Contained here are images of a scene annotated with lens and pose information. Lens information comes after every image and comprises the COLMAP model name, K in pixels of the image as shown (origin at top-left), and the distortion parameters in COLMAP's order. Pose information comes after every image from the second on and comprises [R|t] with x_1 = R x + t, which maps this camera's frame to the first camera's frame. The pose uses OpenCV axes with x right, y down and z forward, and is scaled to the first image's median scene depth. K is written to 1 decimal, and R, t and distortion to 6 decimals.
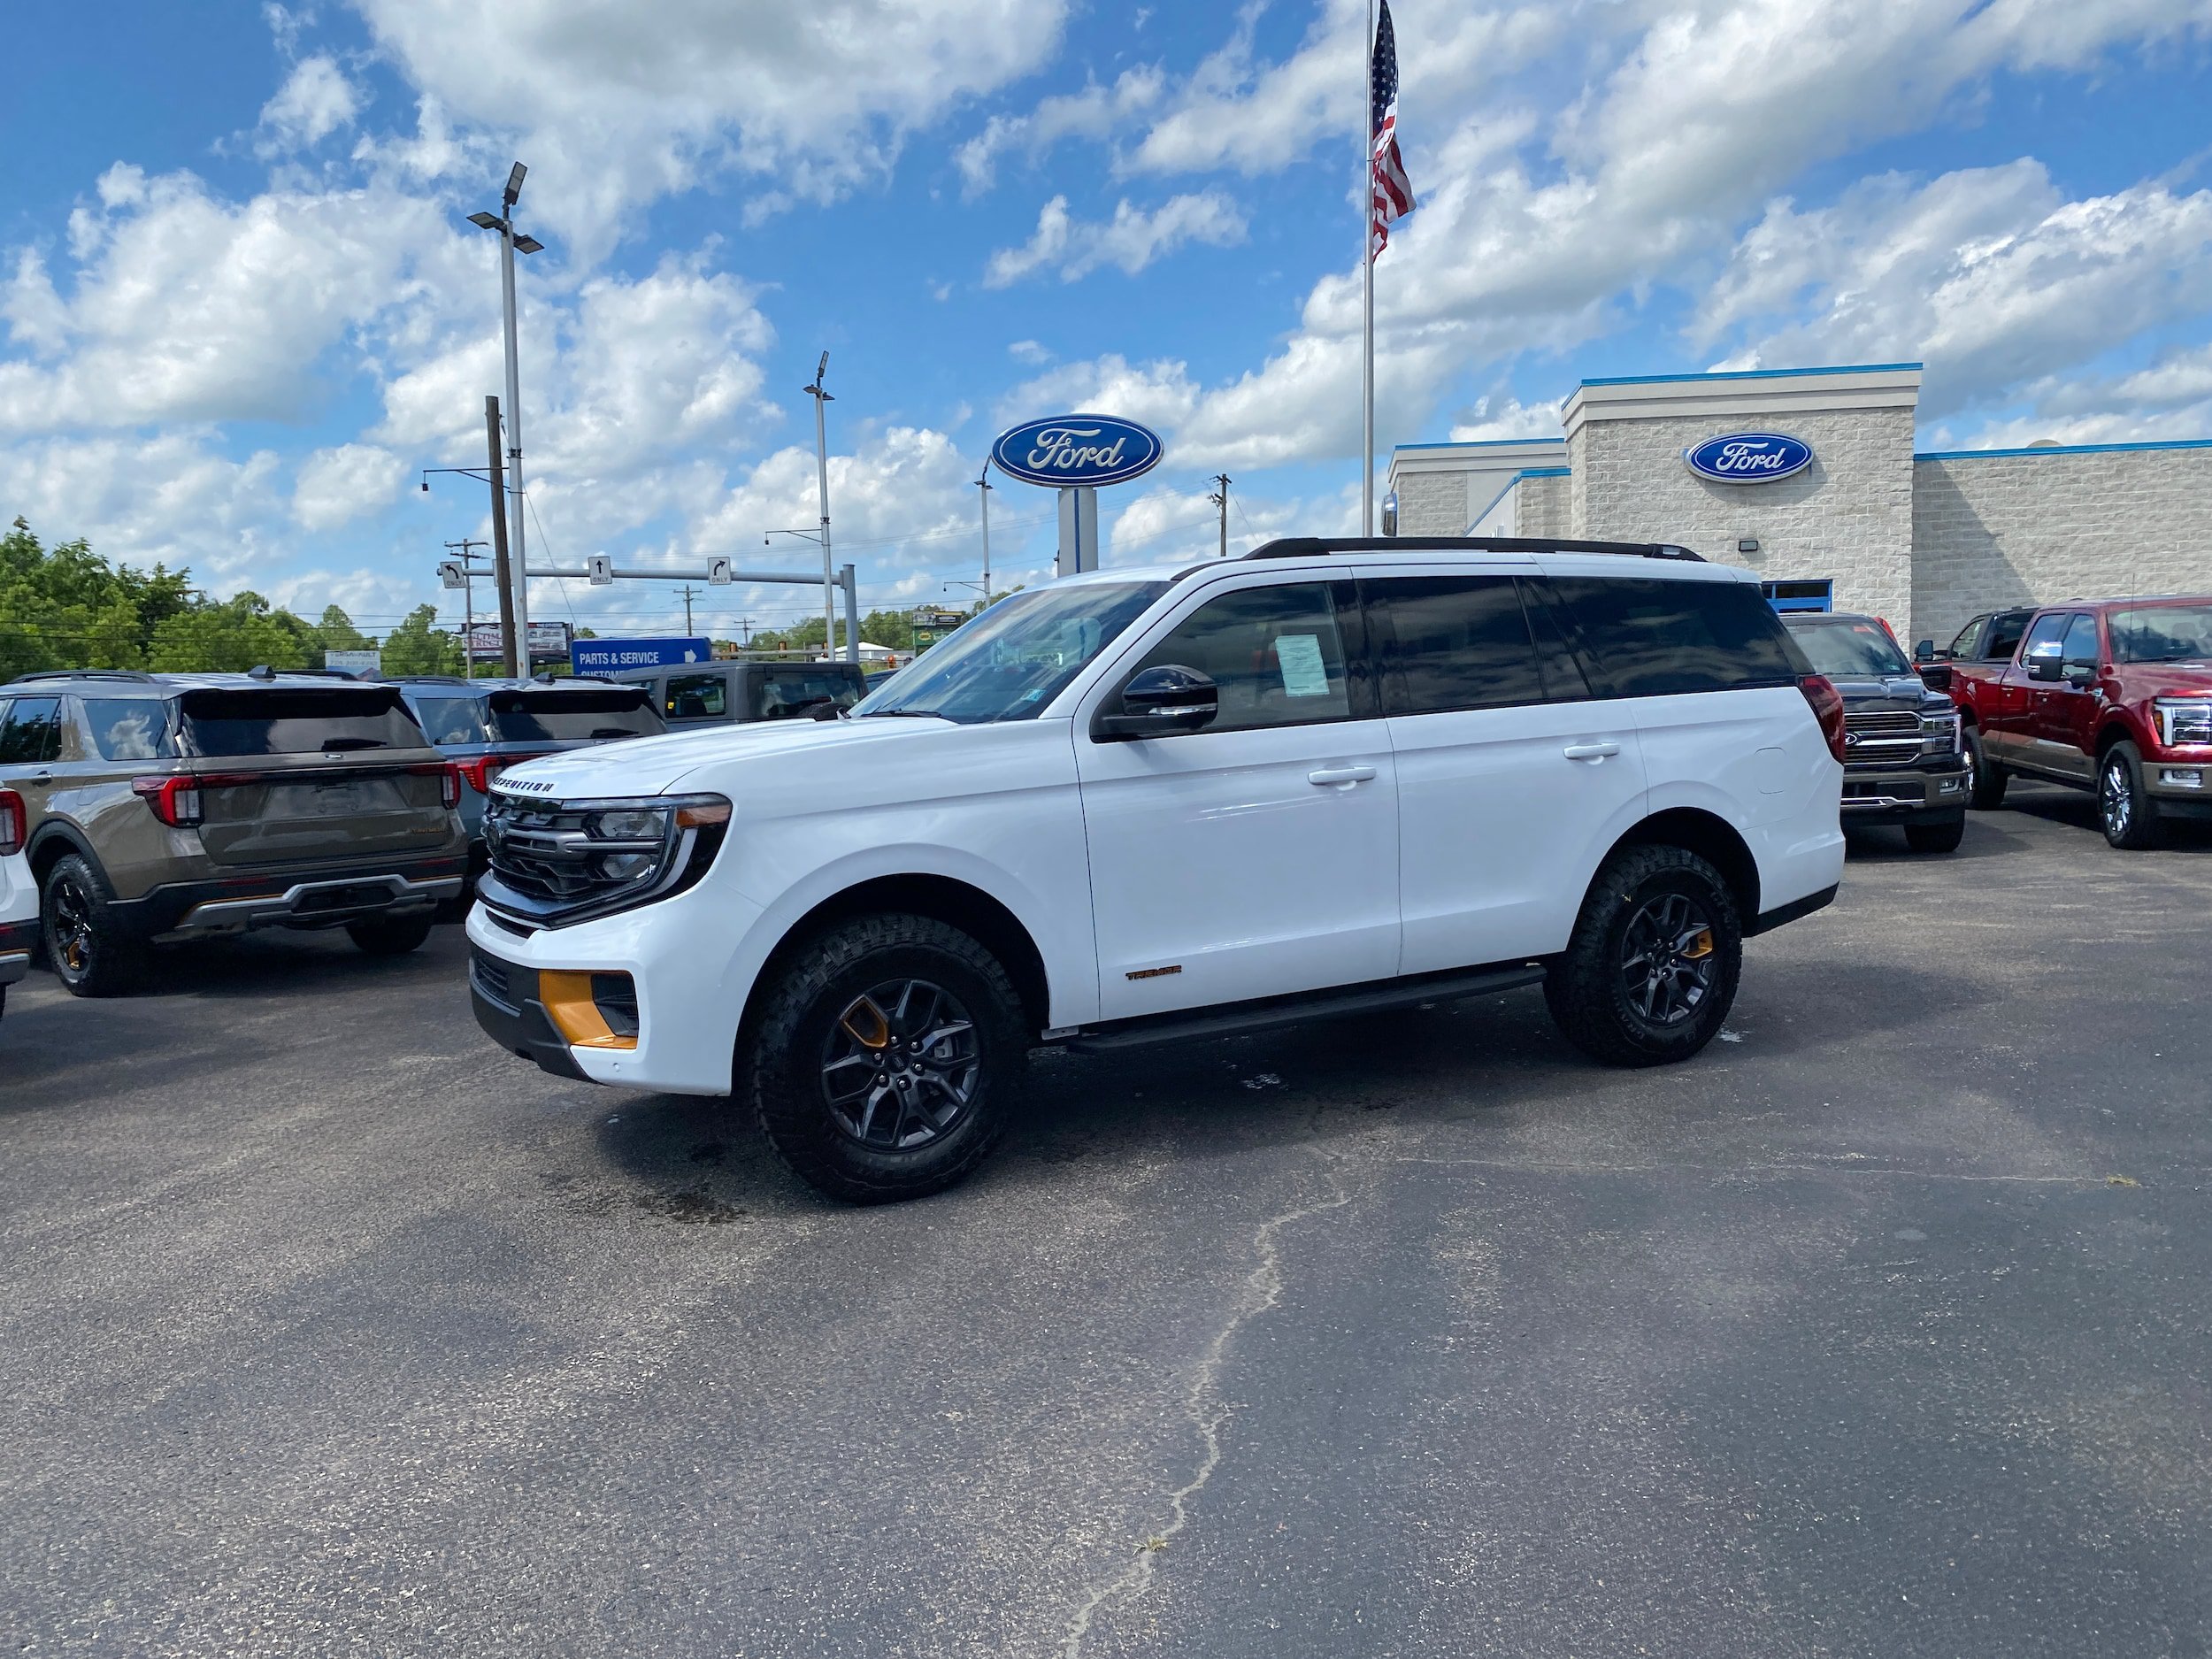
lens RADIAL K [[1702.1, 0, 1083.9], [0, 1702.1, 832.6], [0, 0, 1]] dist [0.023397, -0.017989]
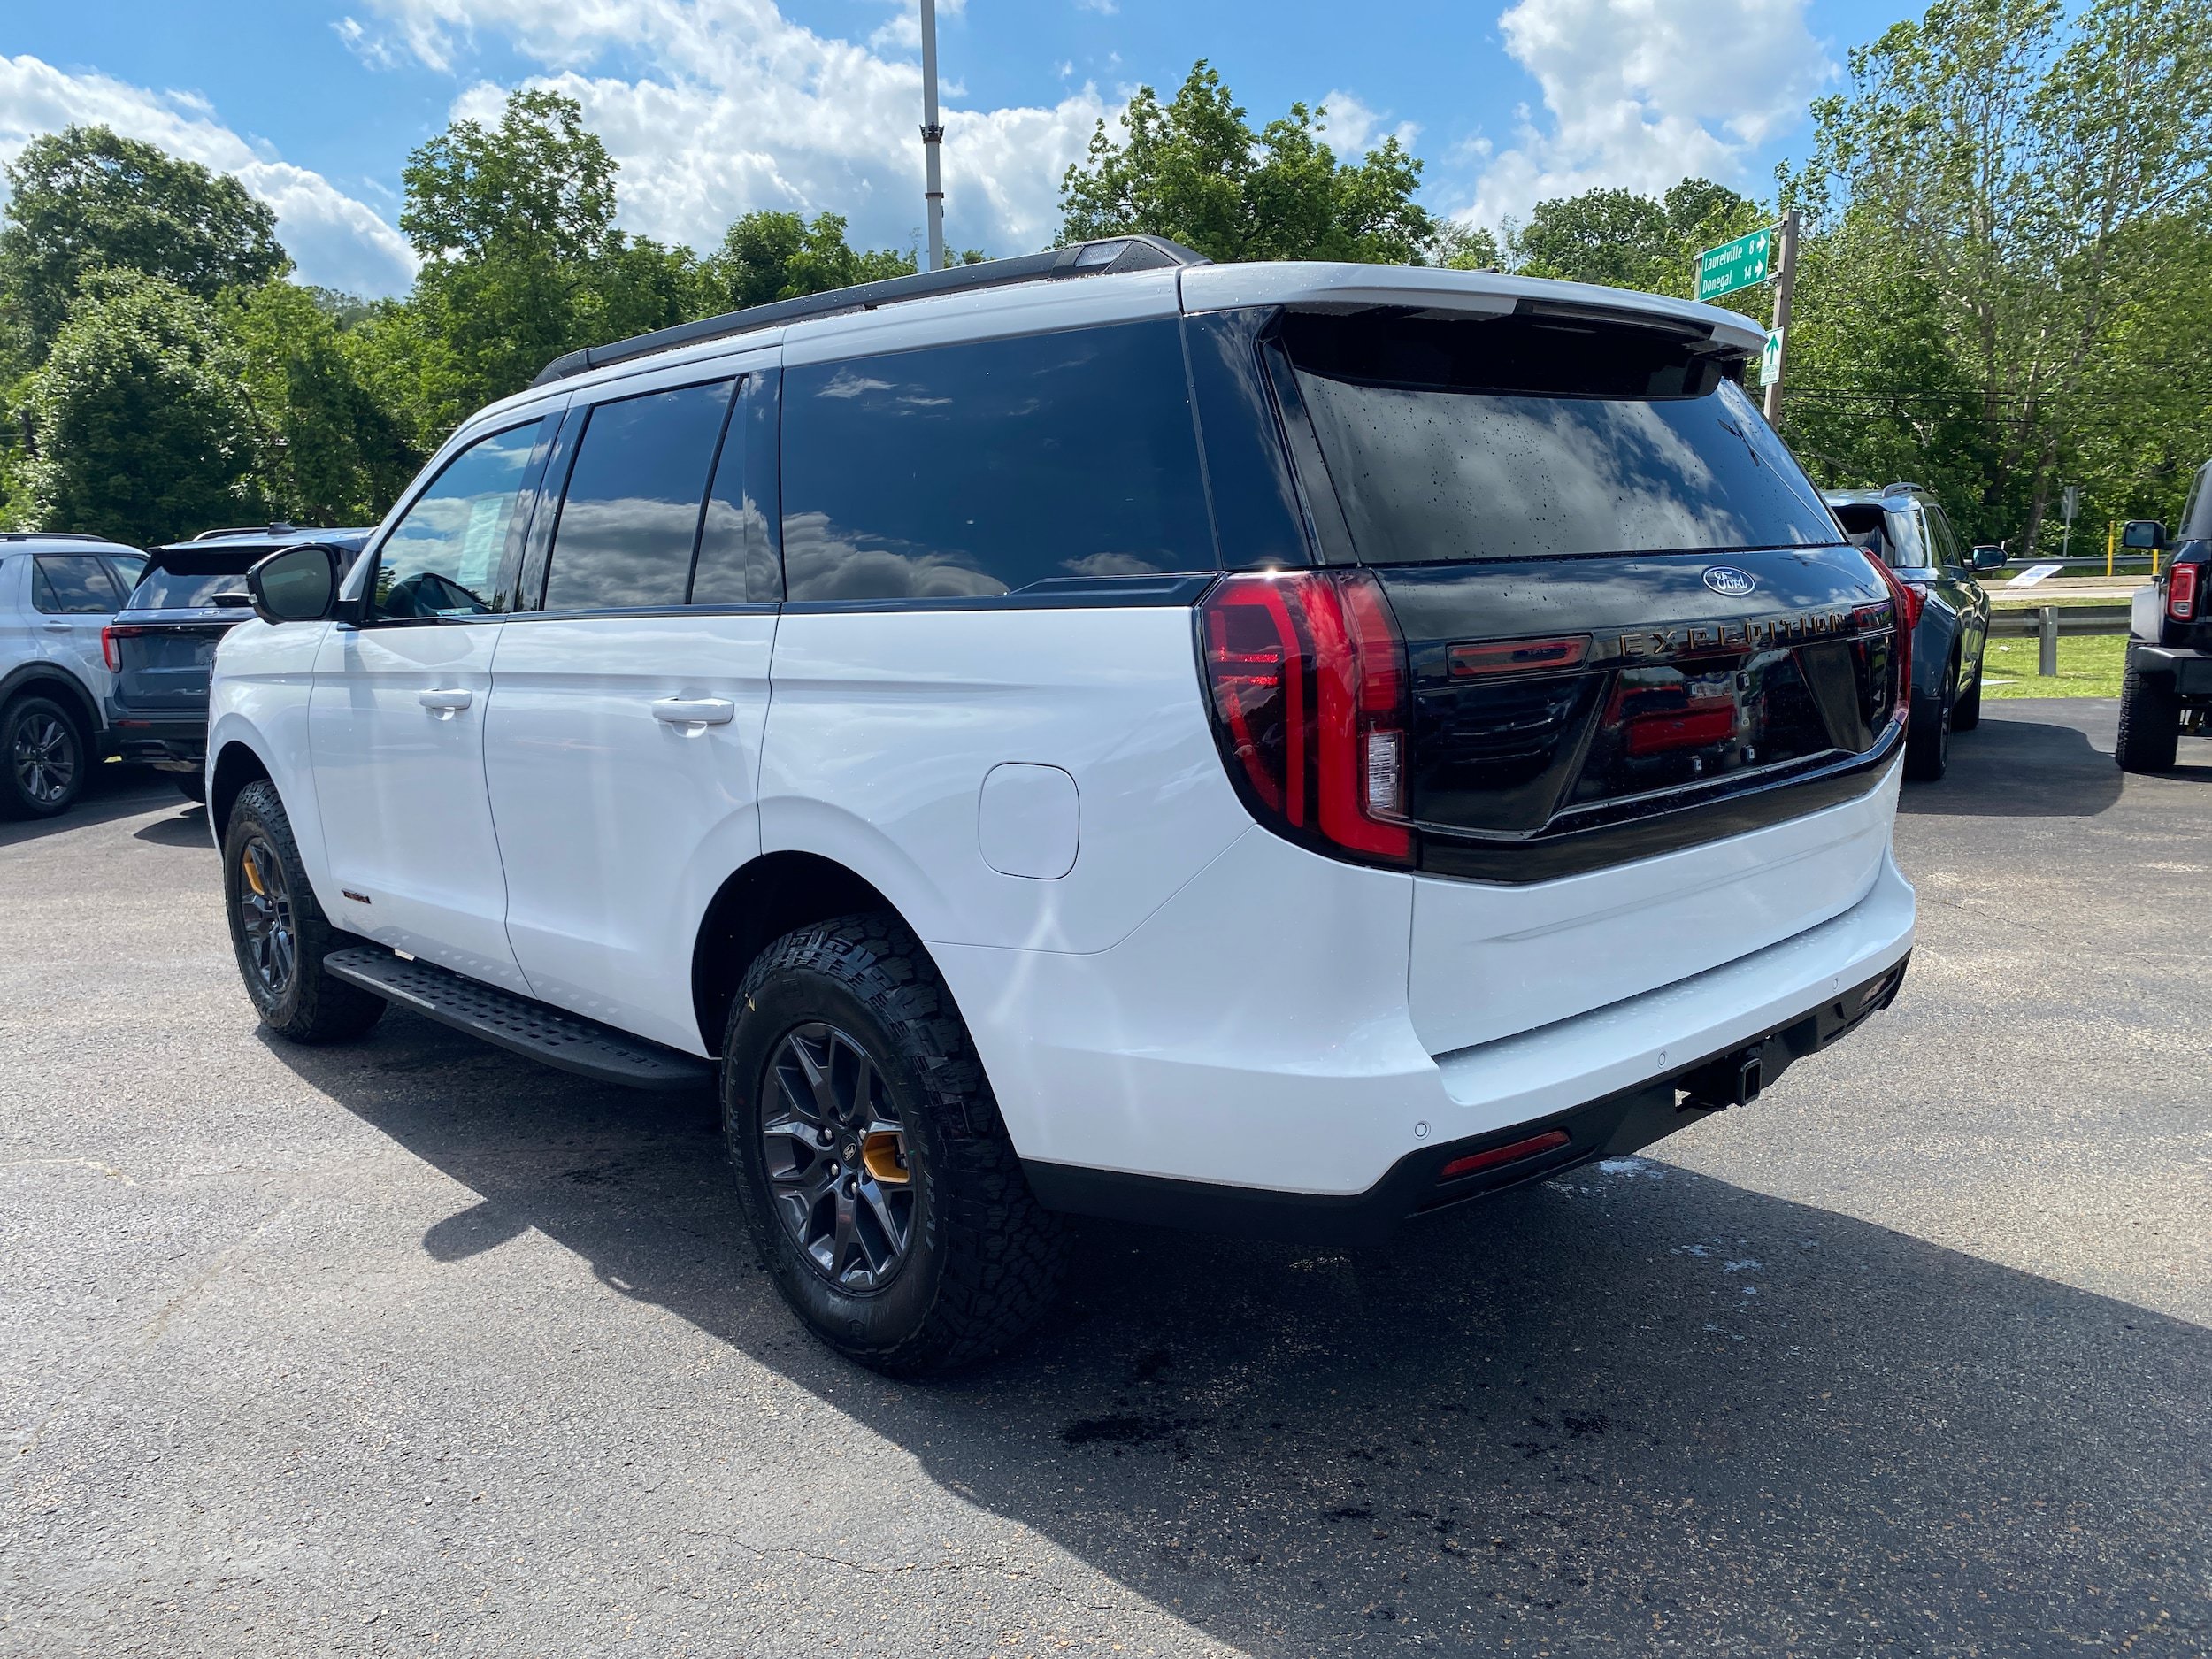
lens RADIAL K [[1728.2, 0, 1116.0], [0, 1728.2, 829.1], [0, 0, 1]] dist [0.044349, 0.007347]
pose [[0.238906, 0.181170, -0.953992, 0.938611], [-0.063311, 0.983257, 0.170873, -0.123116], [0.968976, 0.019576, 0.246376, 1.098371]]
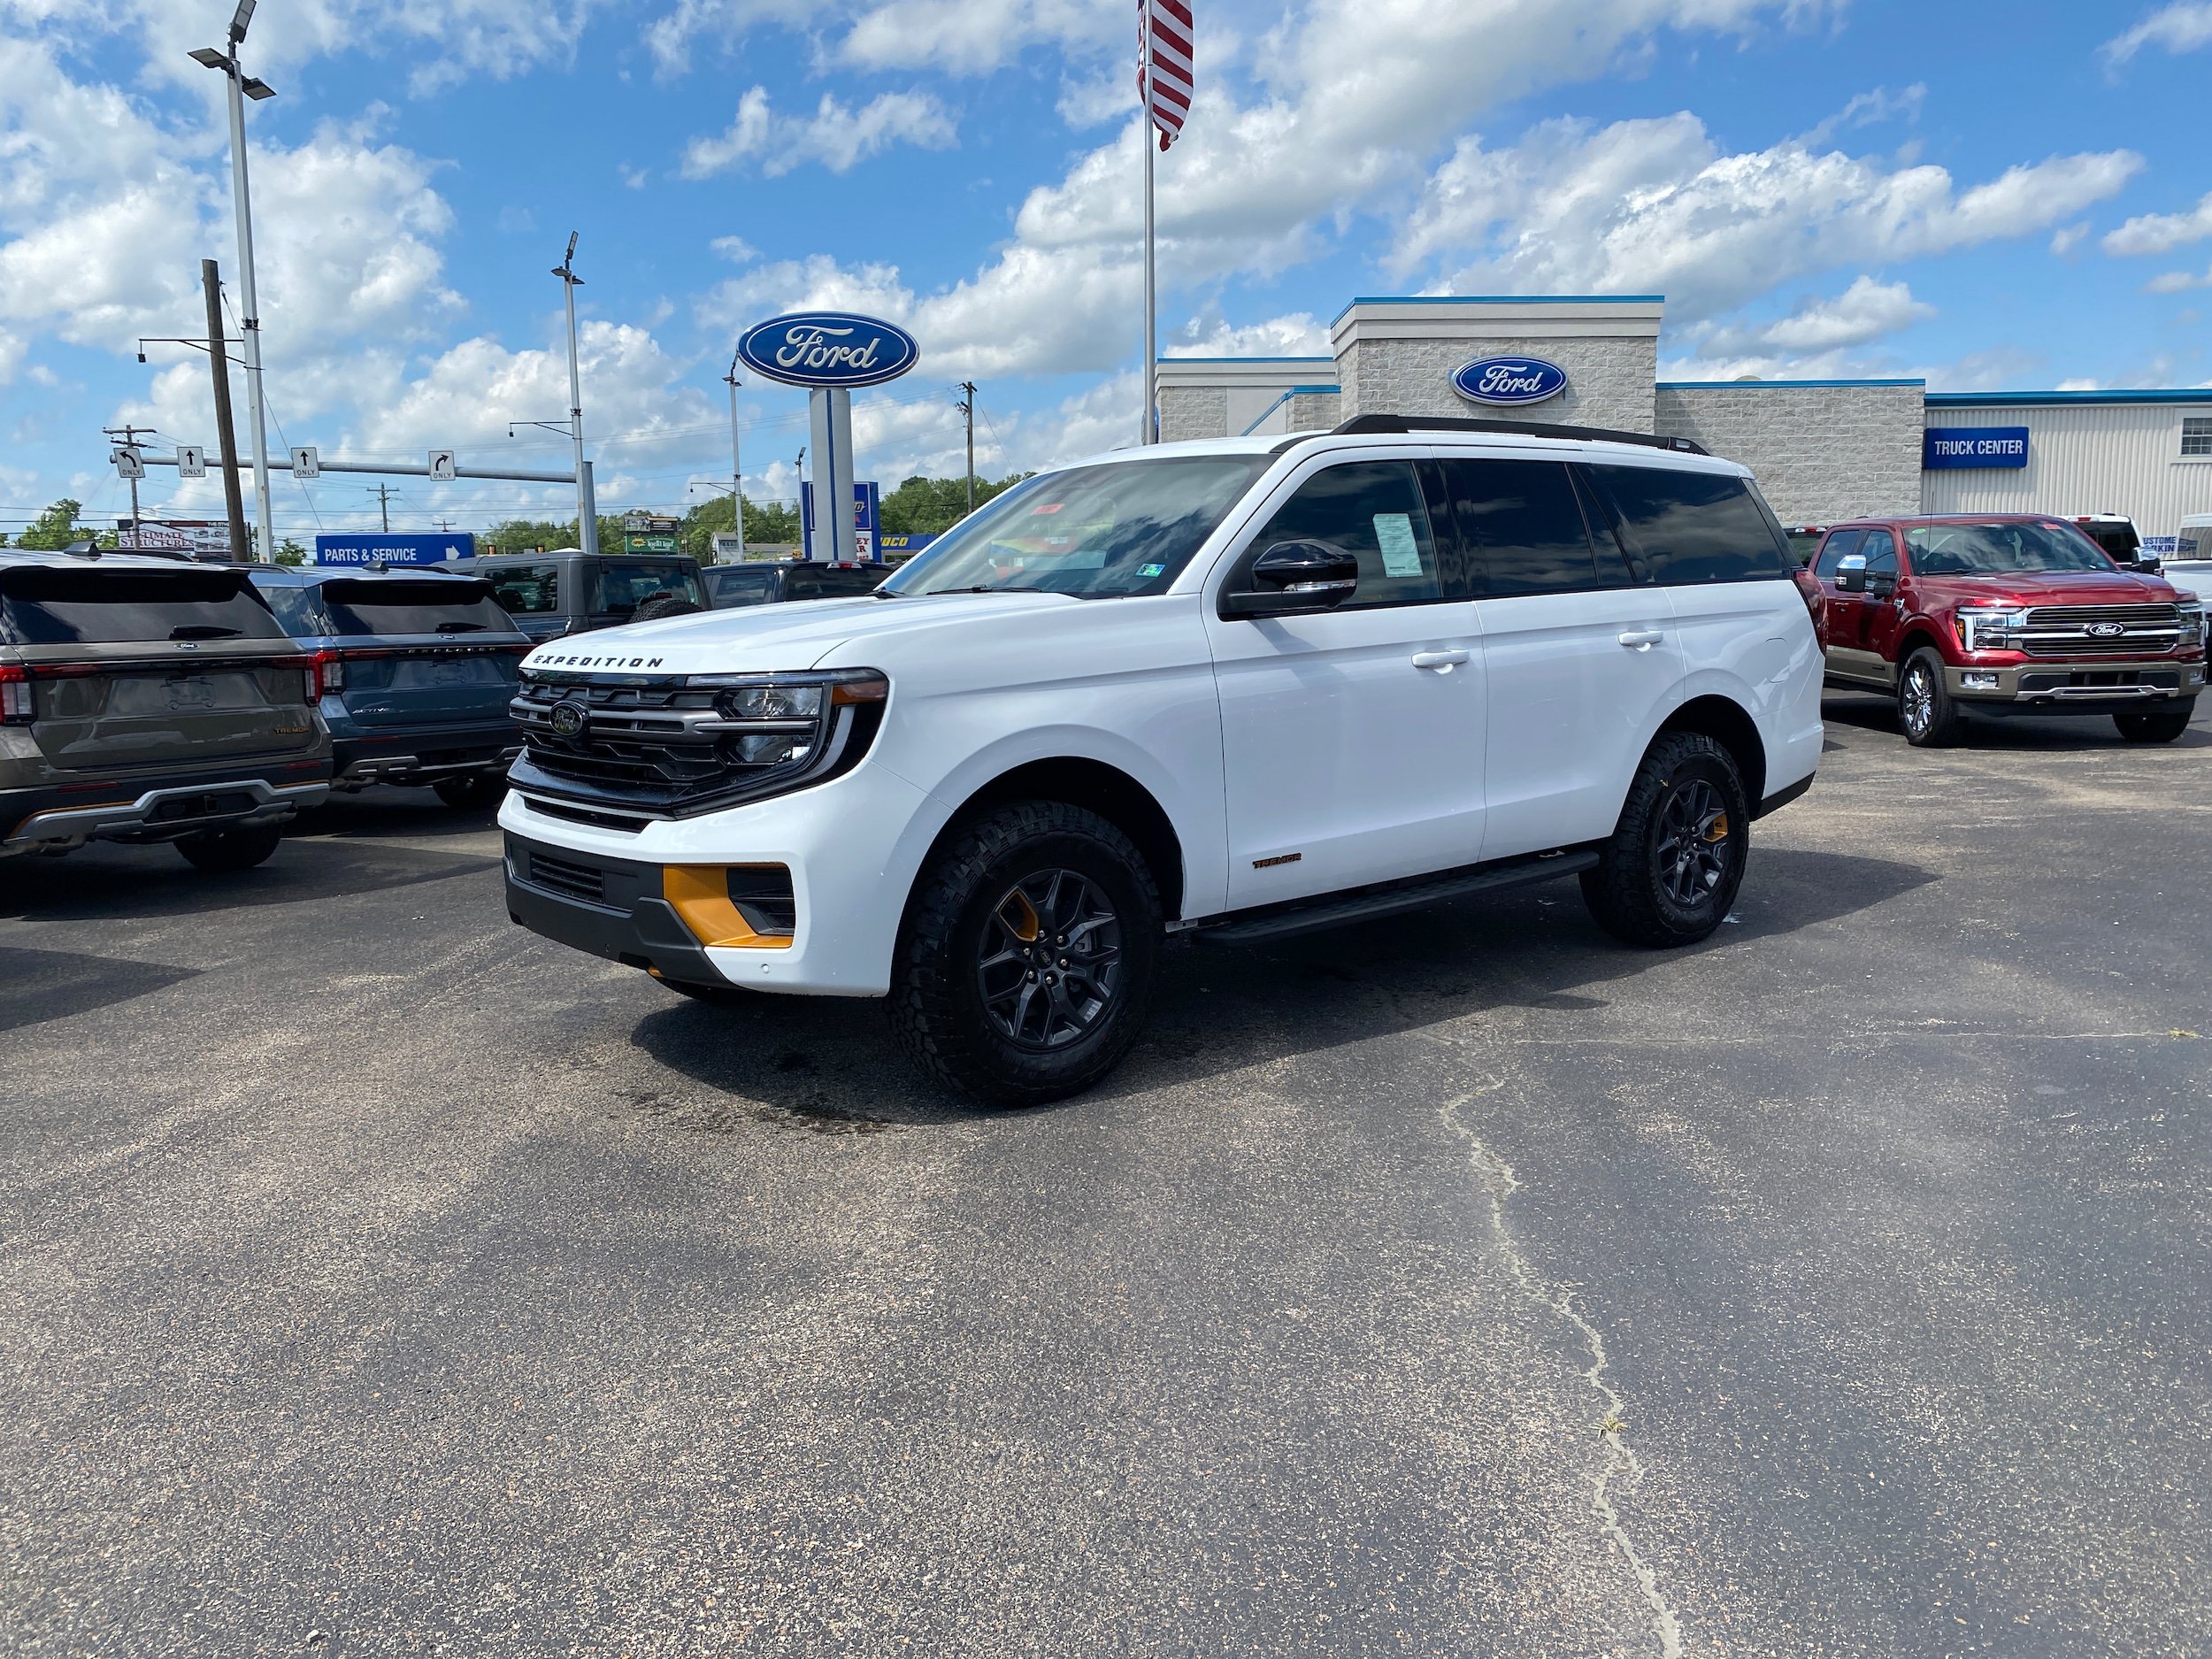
lens RADIAL K [[1702.1, 0, 1123.2], [0, 1702.1, 835.6], [0, 0, 1]] dist [0.023397, -0.017989]
pose [[0.982628, -0.014495, 0.185017, -0.212881], [0.005124, 0.998684, 0.051028, 0.017596], [-0.185513, -0.049194, 0.981410, 0.063490]]
